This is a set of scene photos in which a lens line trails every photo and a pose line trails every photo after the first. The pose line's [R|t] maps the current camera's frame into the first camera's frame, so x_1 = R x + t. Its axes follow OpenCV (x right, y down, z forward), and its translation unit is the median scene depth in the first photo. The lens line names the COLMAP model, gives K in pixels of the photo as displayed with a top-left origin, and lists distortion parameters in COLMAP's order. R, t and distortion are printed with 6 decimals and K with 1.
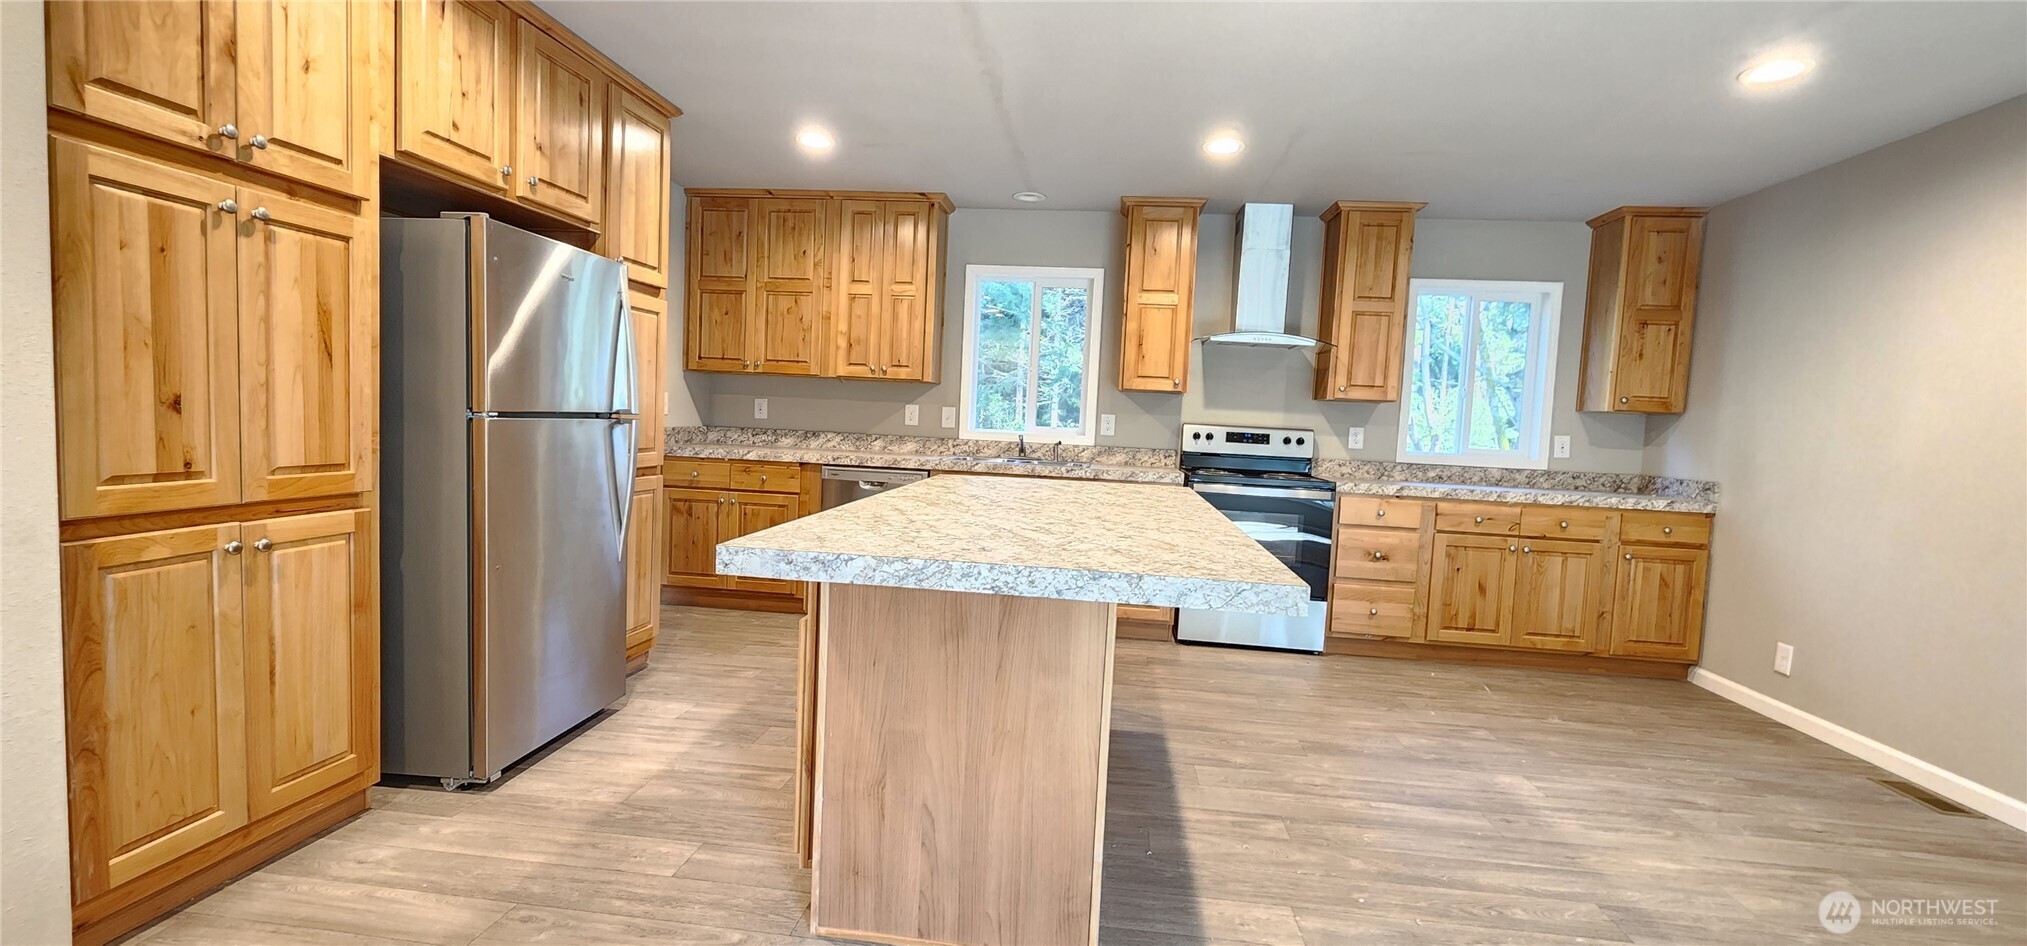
lens RADIAL K [[836.0, 0, 1015.5], [0, 836.0, 476.8], [0, 0, 1]] dist [-0.000933, 0.000427]
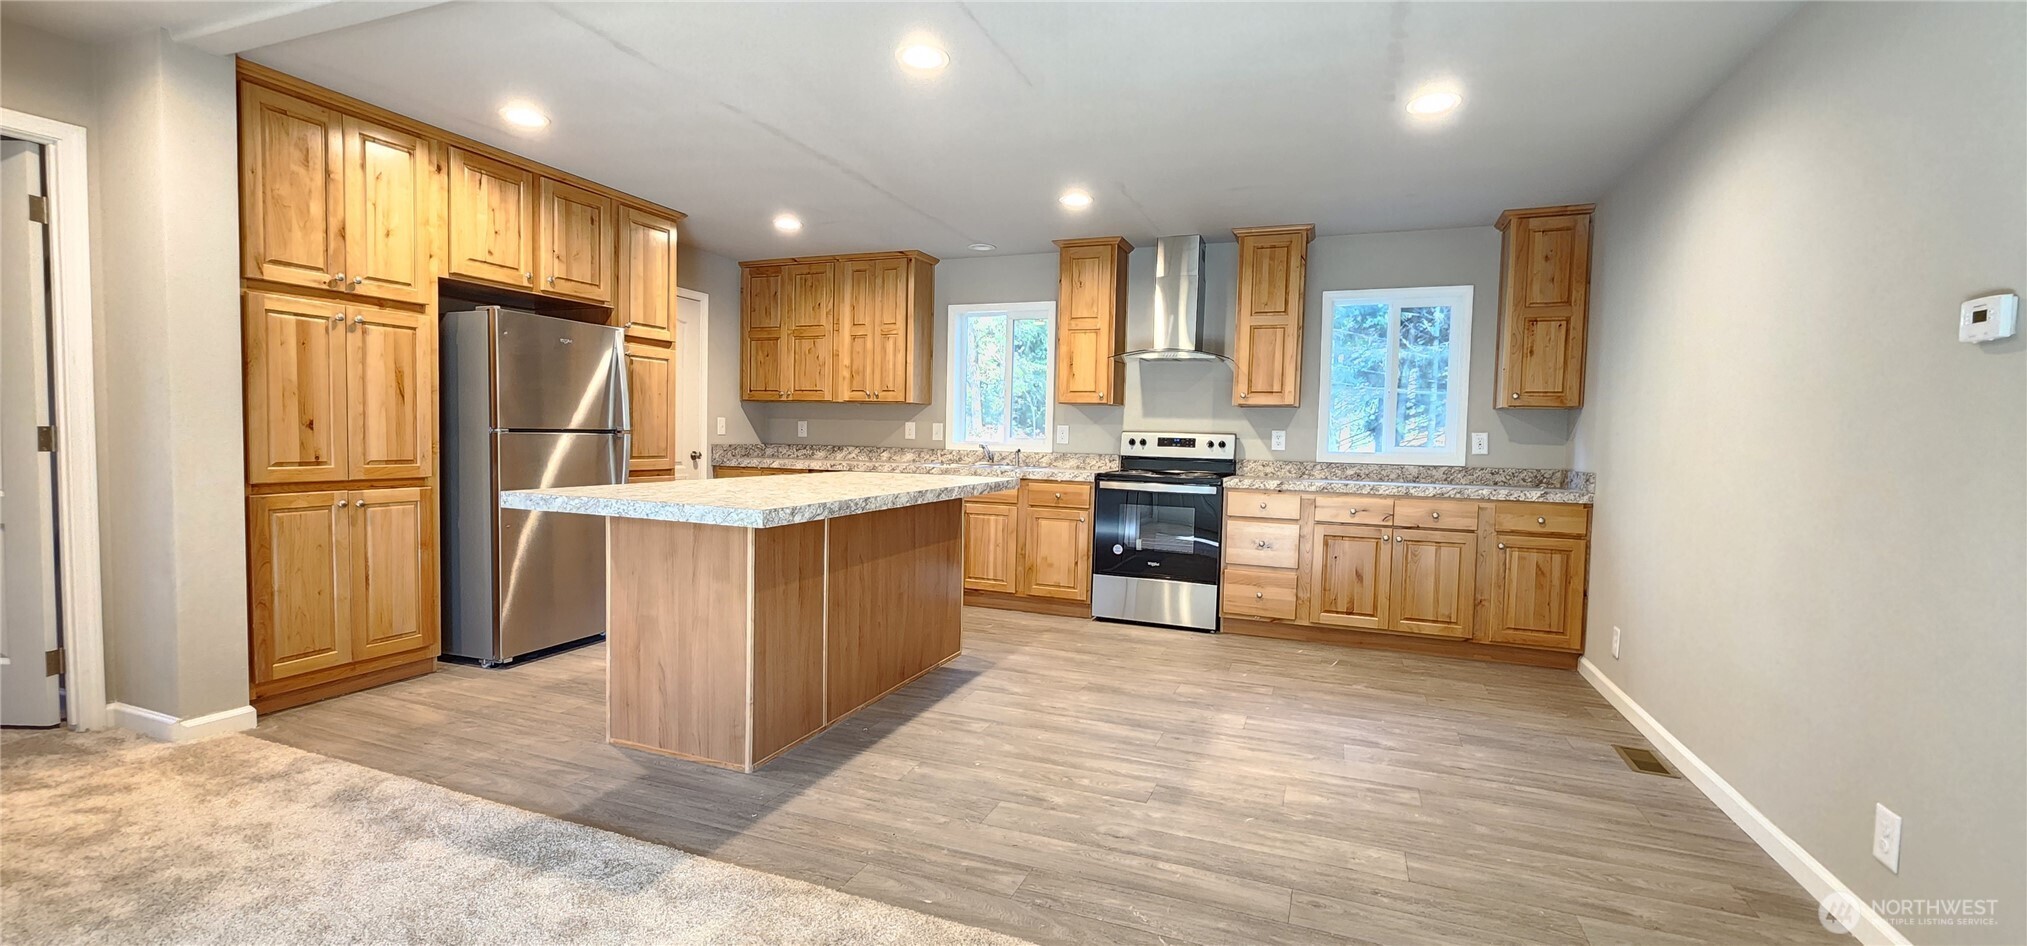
lens RADIAL K [[831.3, 0, 1011.5], [0, 831.3, 476.8], [0, 0, 1]] dist [-0.000675, -0.000265]
pose [[0.964645, -0.011991, -0.263279, 0.413391], [0.004092, 0.999525, -0.030532, 0.038118], [0.263520, 0.028375, 0.964237, -0.156657]]
